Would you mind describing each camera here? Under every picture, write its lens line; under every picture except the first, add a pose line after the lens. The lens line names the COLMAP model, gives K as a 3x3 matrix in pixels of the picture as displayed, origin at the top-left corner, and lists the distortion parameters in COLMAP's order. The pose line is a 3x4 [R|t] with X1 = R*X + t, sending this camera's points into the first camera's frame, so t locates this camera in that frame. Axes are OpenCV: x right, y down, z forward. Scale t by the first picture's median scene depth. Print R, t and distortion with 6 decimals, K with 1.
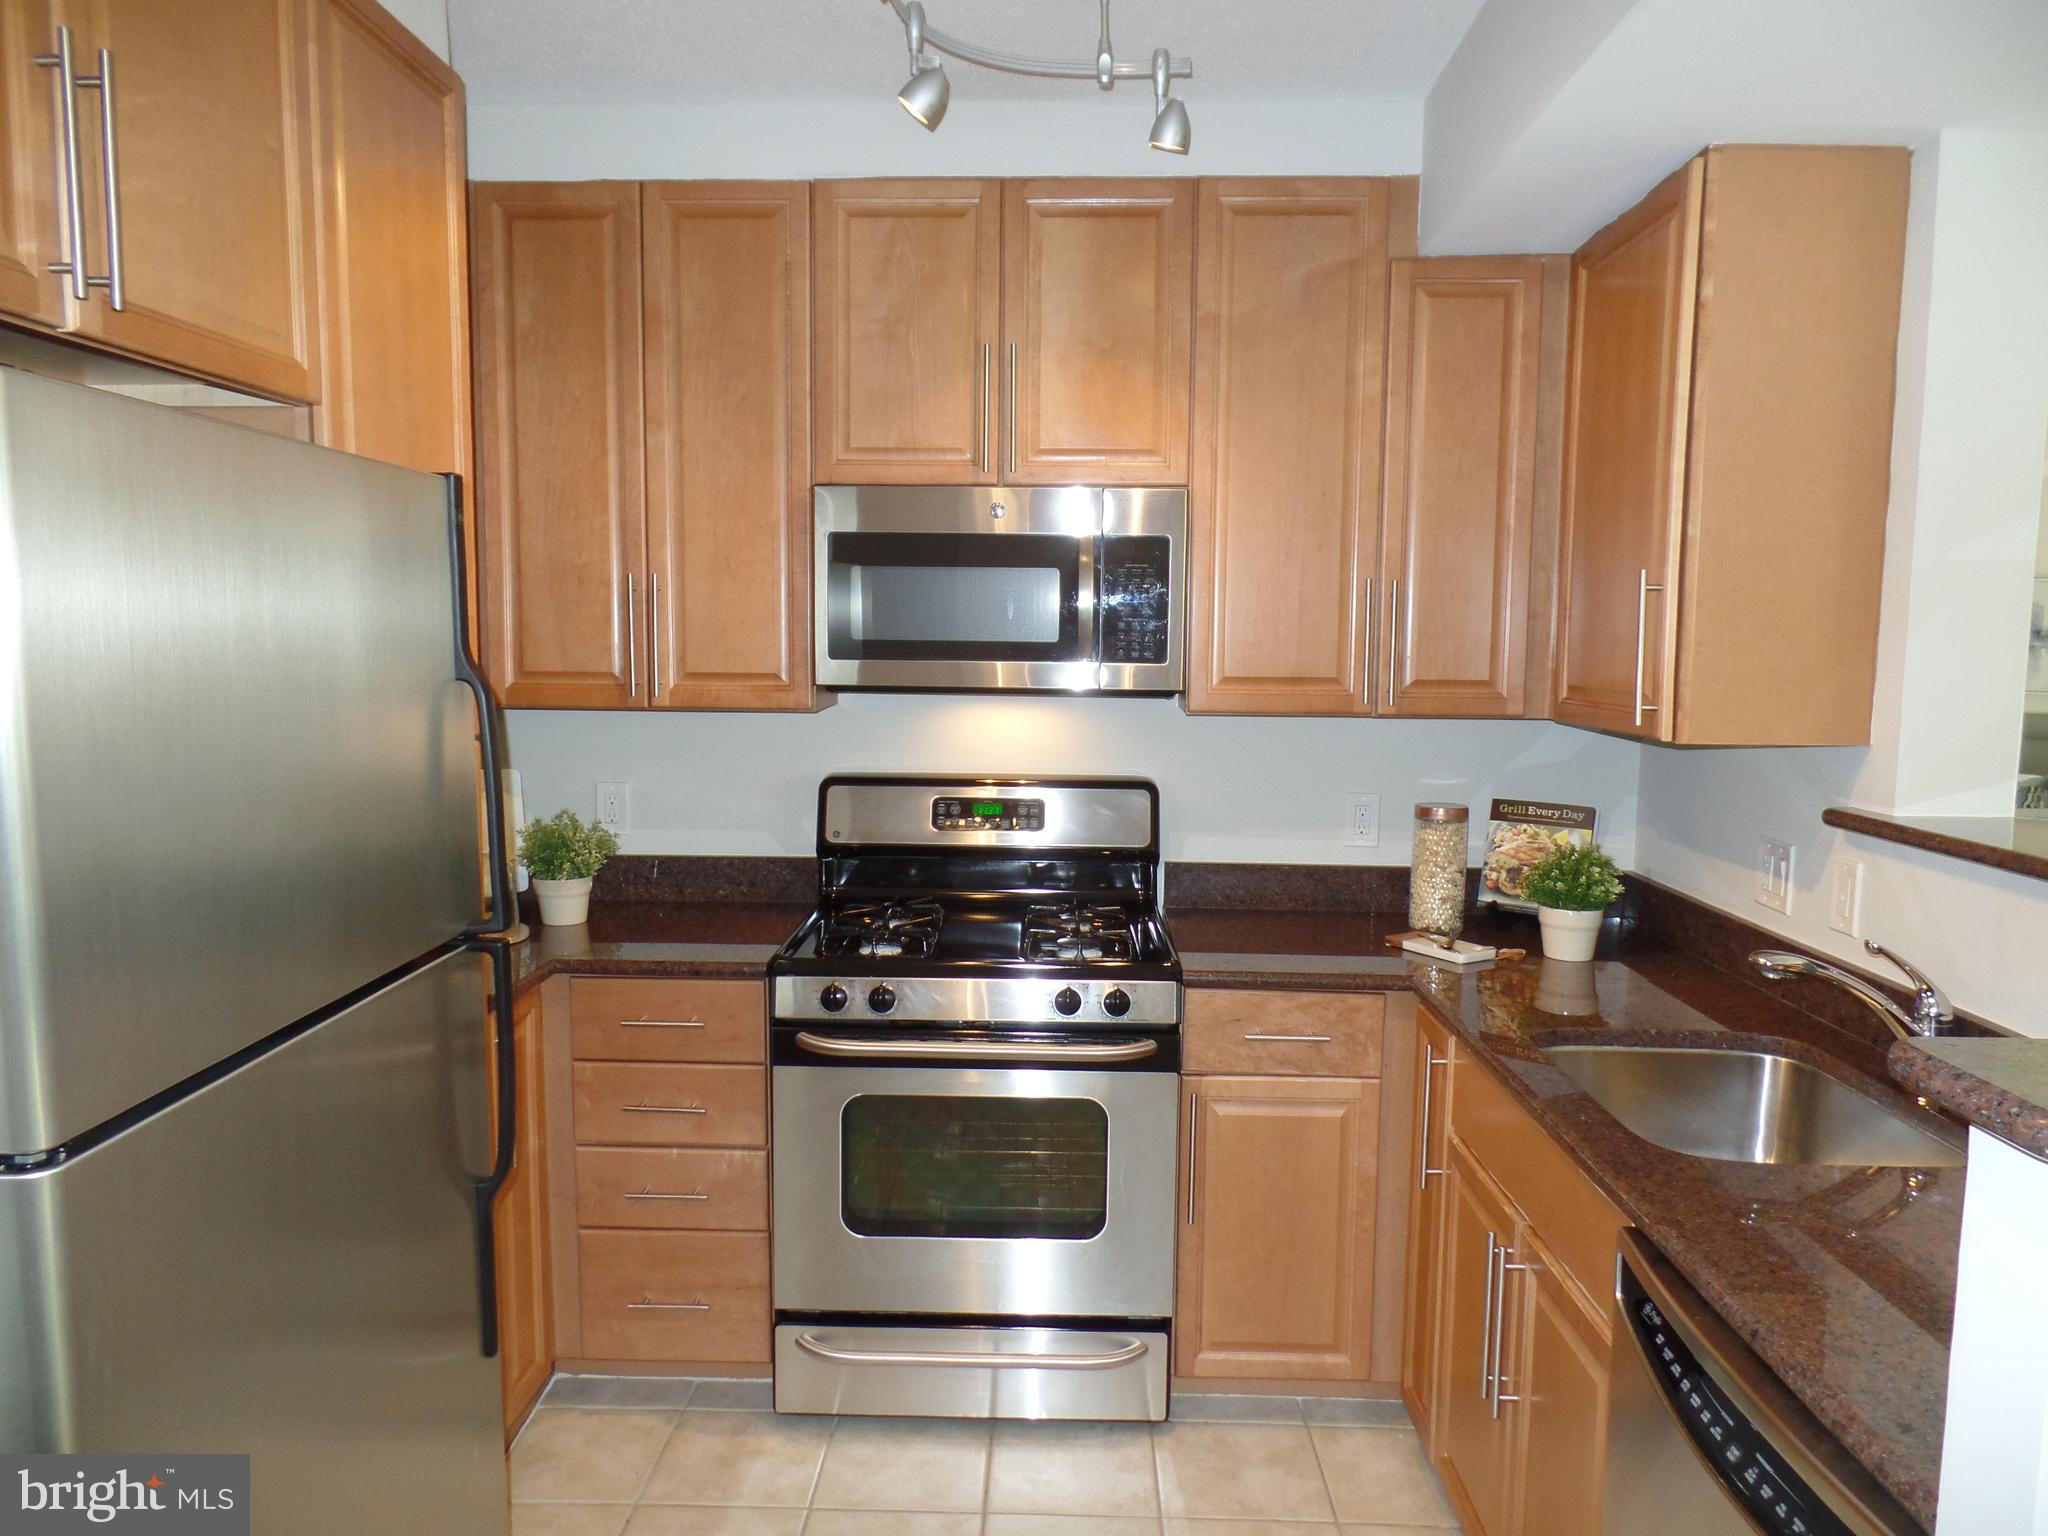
lens RADIAL K [[1411.8, 0, 1026.8], [0, 1411.8, 777.2], [0, 0, 1]] dist [-0.005325, 0.006571]
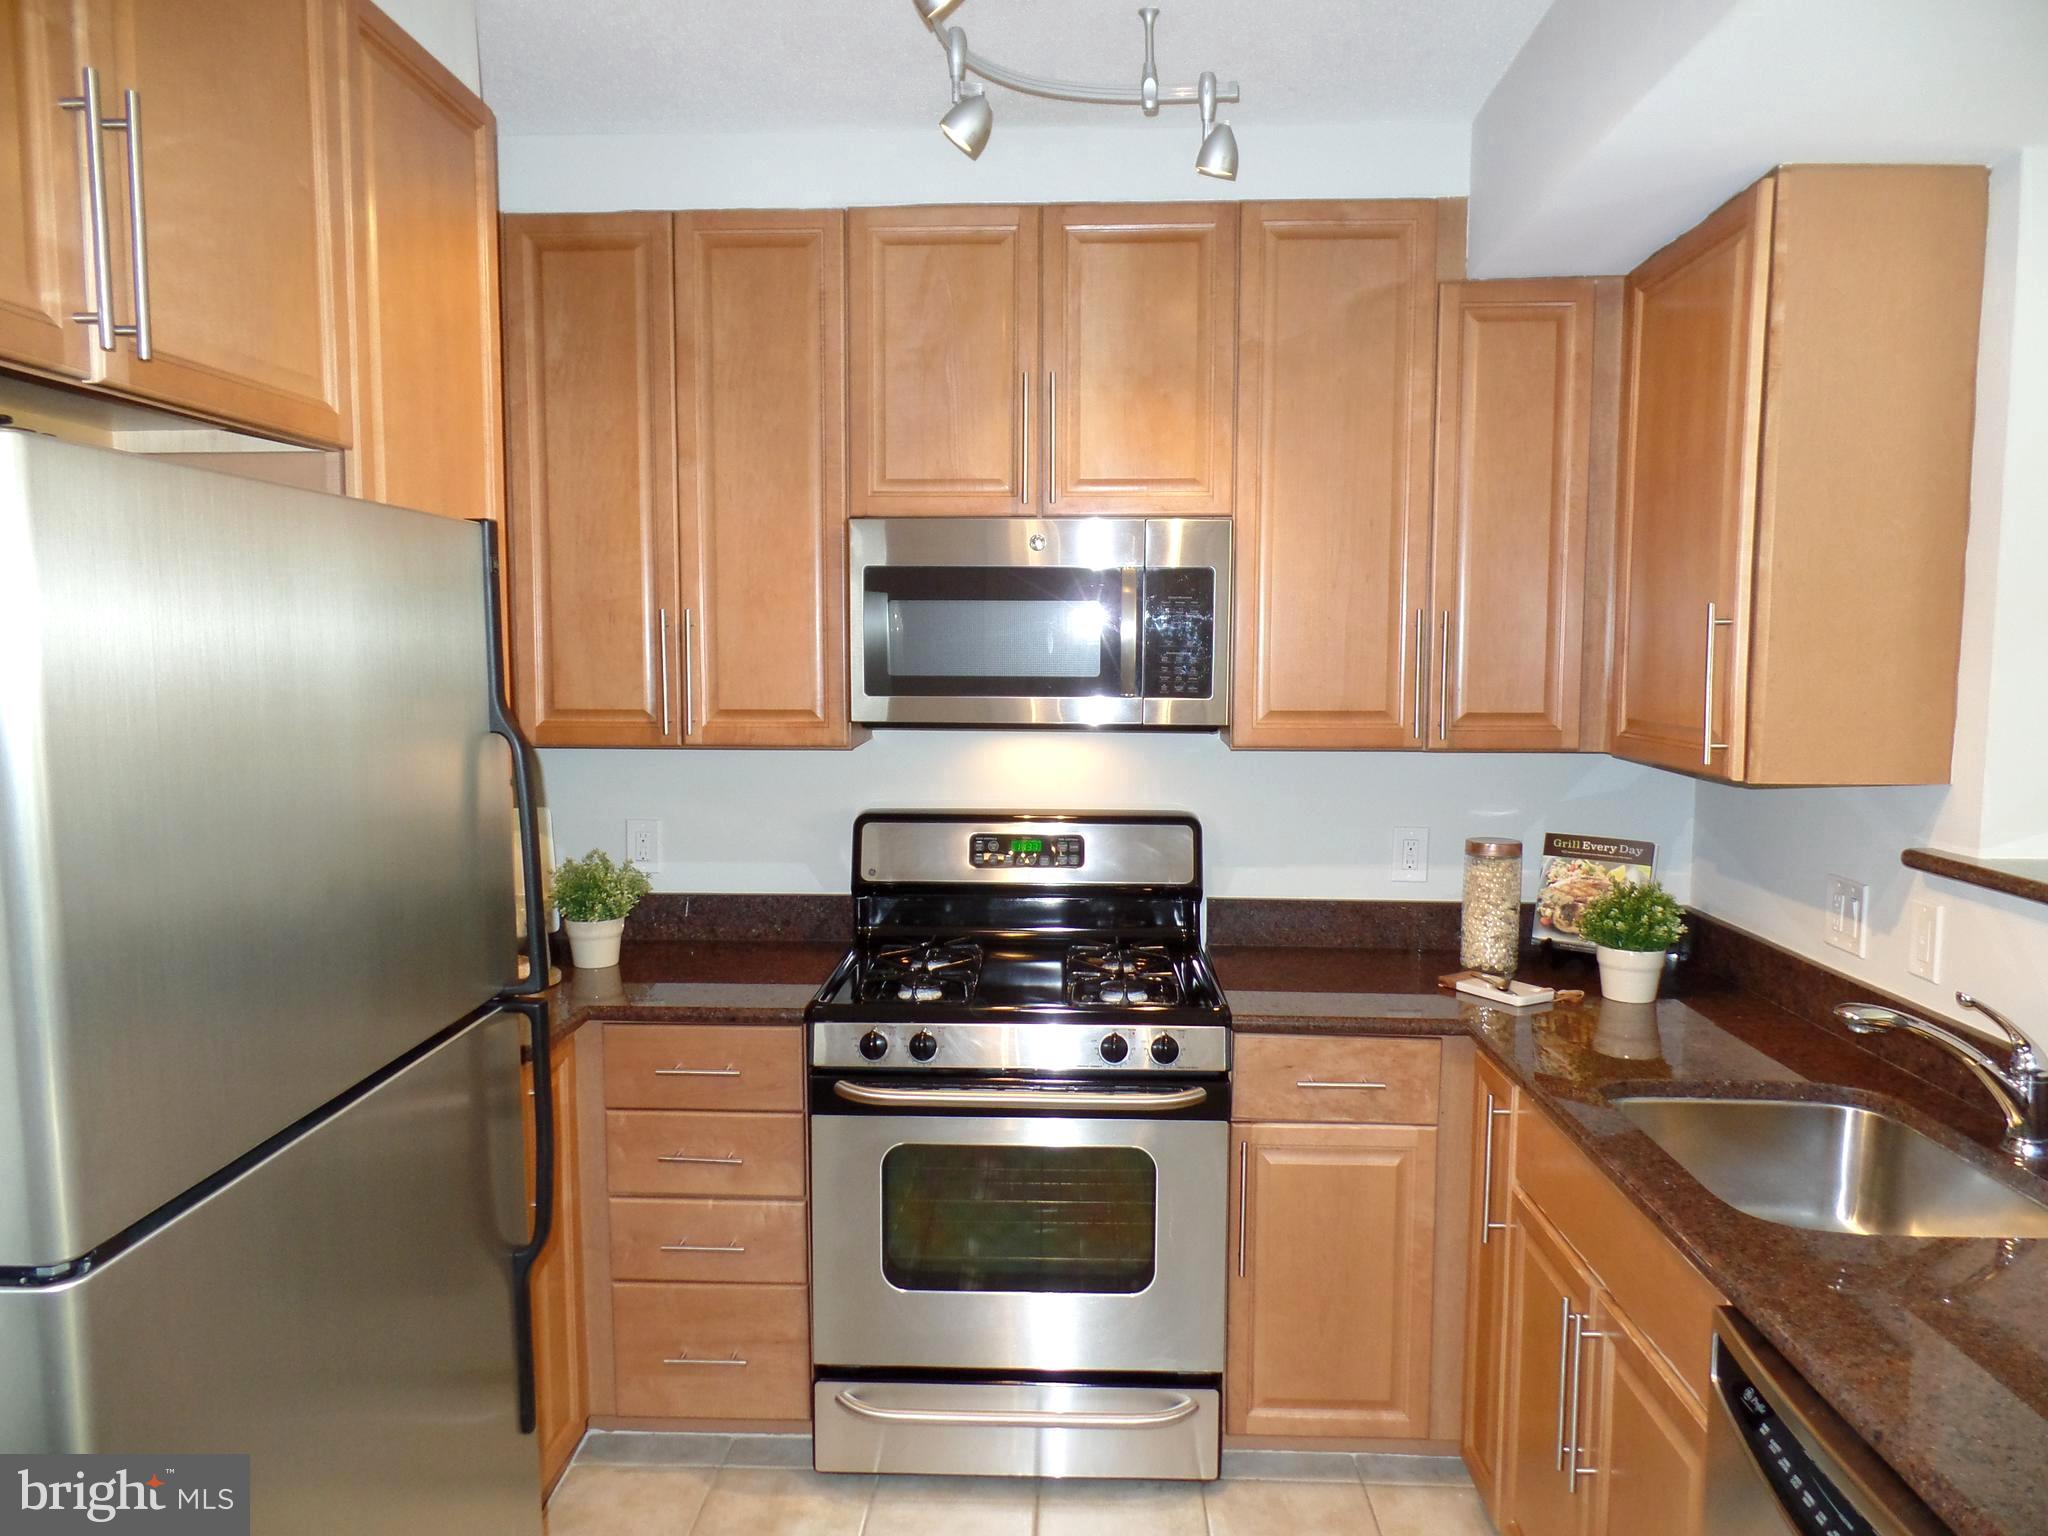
lens RADIAL K [[1411.8, 0, 1029.2], [0, 1411.8, 777.8], [0, 0, 1]] dist [-0.005325, 0.006571]
pose [[0.999921, -0.005802, -0.011113, -0.017223], [0.005696, 0.999938, -0.009553, -0.017831], [0.011168, 0.009489, 0.999893, 0.025280]]
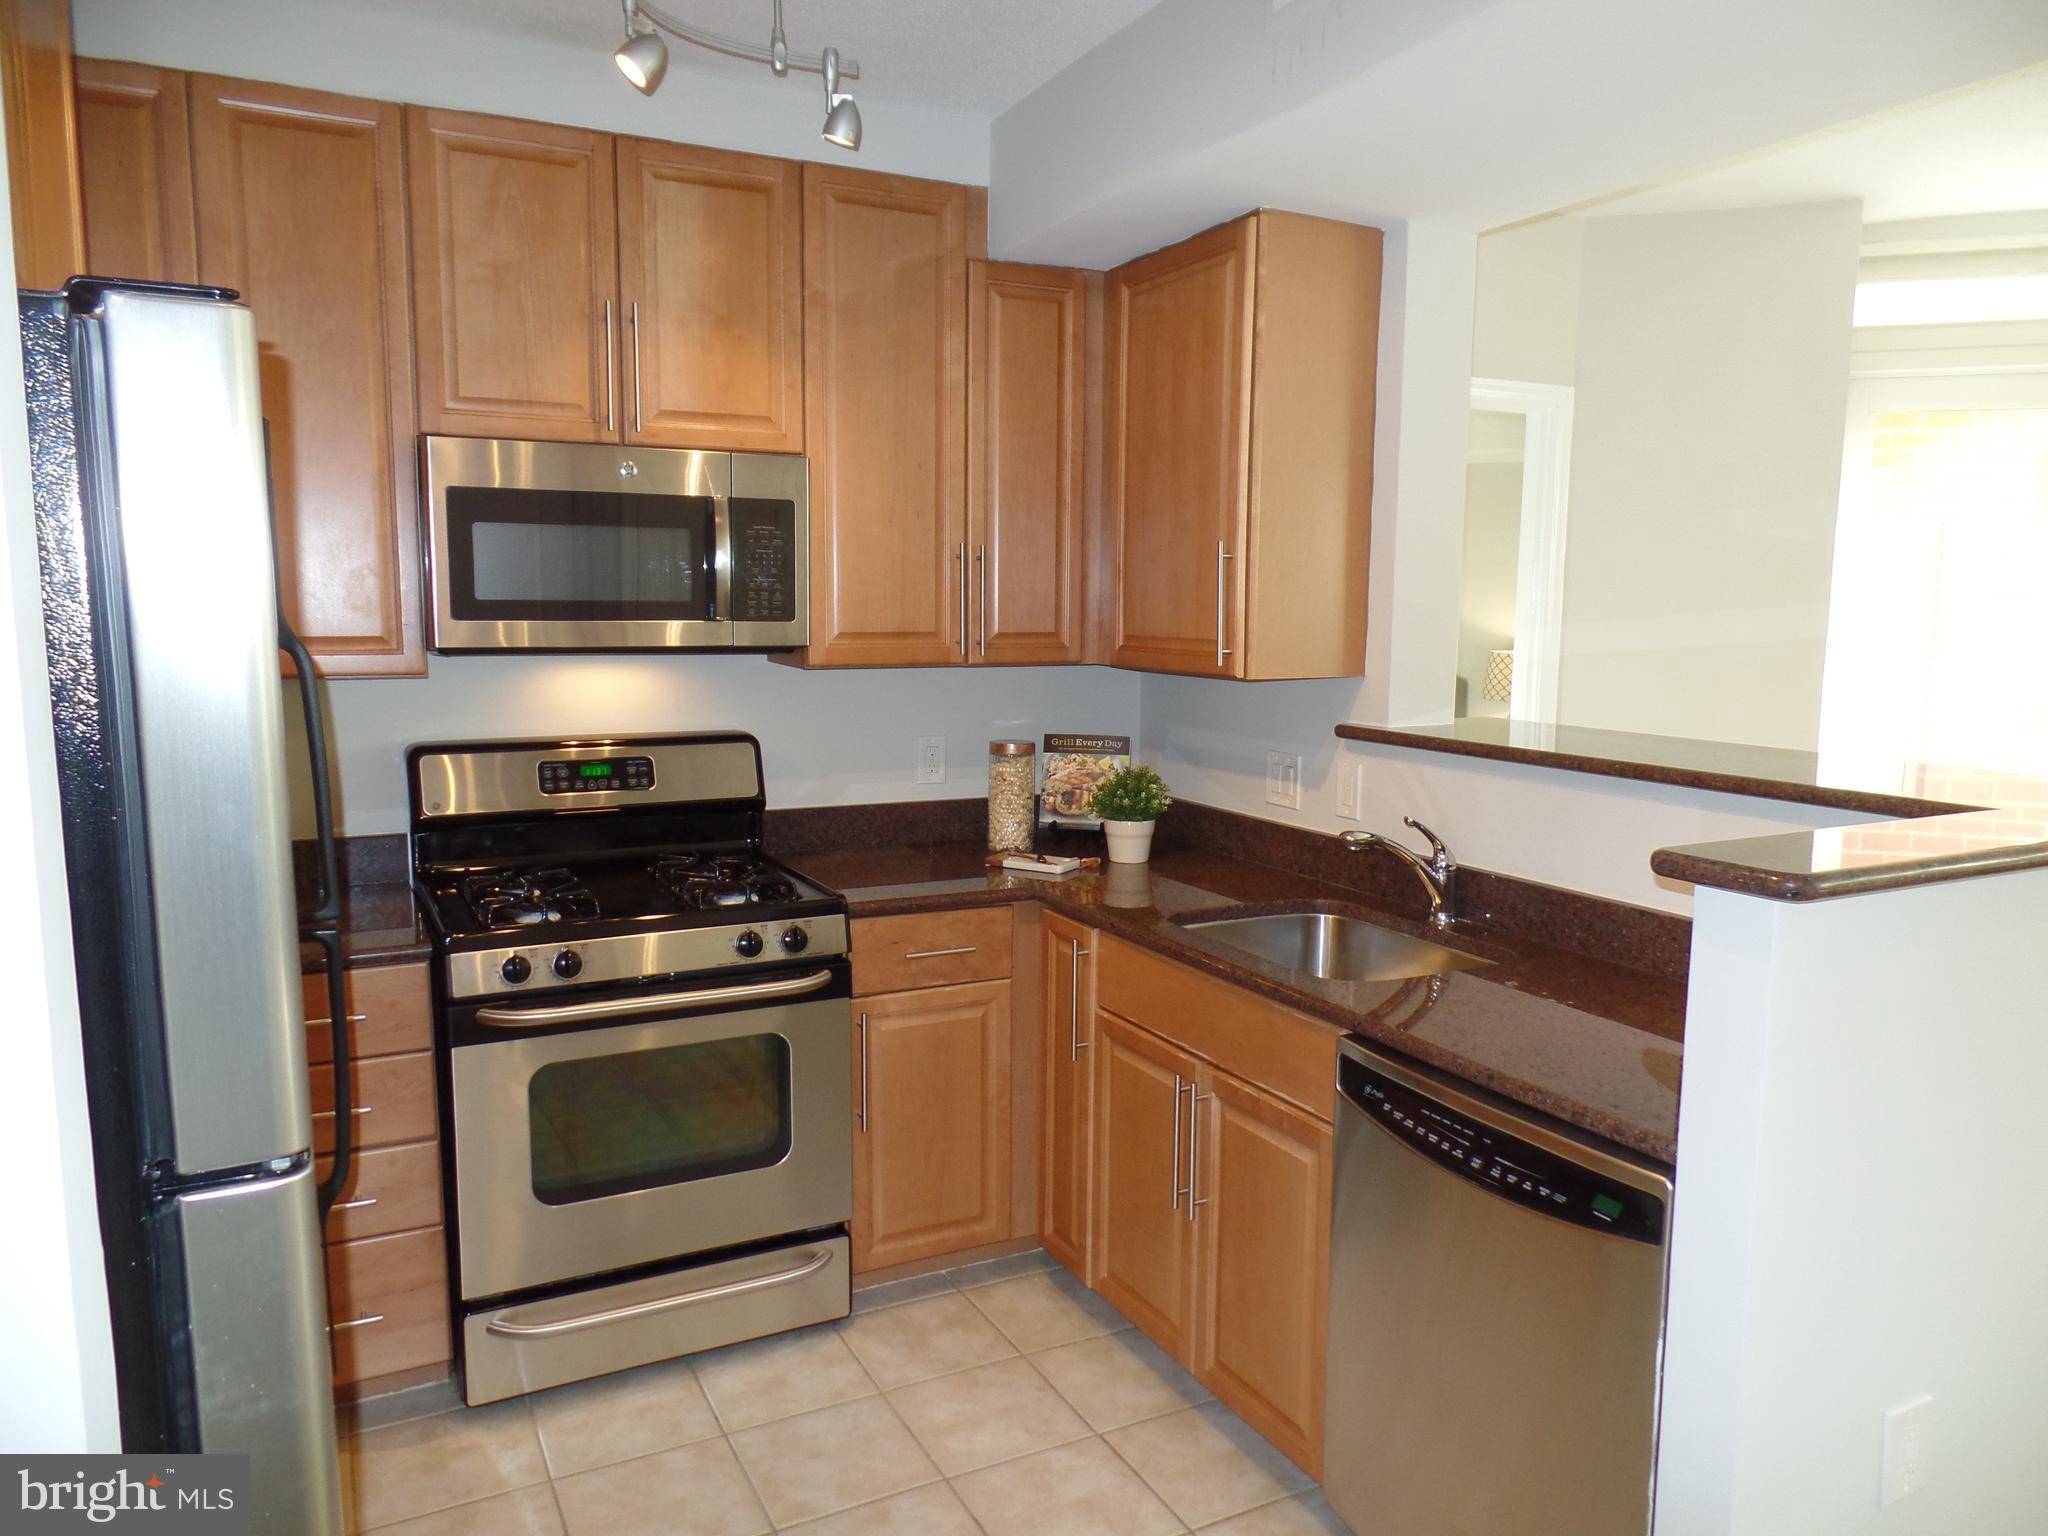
lens RADIAL K [[1411.8, 0, 1025.9], [0, 1411.8, 780.5], [0, 0, 1]] dist [-0.005325, 0.006571]
pose [[0.875735, -0.064779, 0.478426, -0.278417], [0.049803, 0.997792, 0.043939, 0.001331], [-0.480216, -0.014652, 0.877028, -0.018944]]
